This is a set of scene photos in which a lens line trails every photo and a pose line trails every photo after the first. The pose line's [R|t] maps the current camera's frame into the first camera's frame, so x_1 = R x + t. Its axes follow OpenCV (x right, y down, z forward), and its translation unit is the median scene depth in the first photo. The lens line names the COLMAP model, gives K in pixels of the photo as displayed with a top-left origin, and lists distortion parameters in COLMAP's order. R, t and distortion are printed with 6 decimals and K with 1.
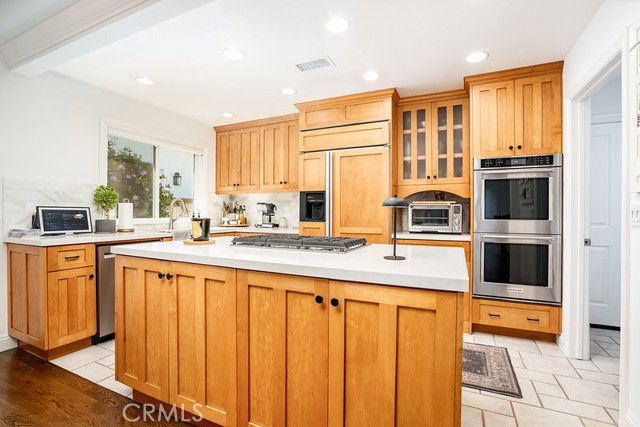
lens RADIAL K [[298.9, 0, 318.5], [0, 298.9, 212.7], [0, 0, 1]] dist [-0.025034, 0.003056]
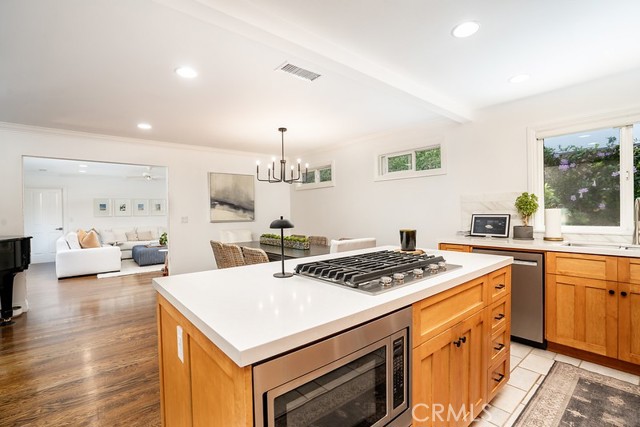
lens RADIAL K [[298.9, 0, 318.9], [0, 298.9, 213.0], [0, 0, 1]] dist [-0.025034, 0.003056]
pose [[-0.425373, 0.005305, -0.905003, 0.468837], [0.016442, 0.999863, -0.001867, -0.029456], [0.904869, -0.015674, -0.425402, 0.750945]]
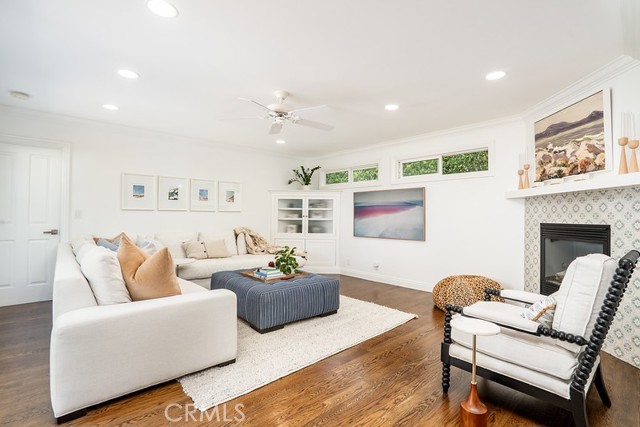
lens RADIAL K [[298.9, 0, 318.7], [0, 298.9, 216.4], [0, 0, 1]] dist [-0.025034, 0.003056]
pose [[-0.395603, -0.017717, -0.918251, 0.369063], [-0.010937, 0.999834, -0.014579, -0.023709], [0.918357, 0.004276, -0.395731, 0.510629]]
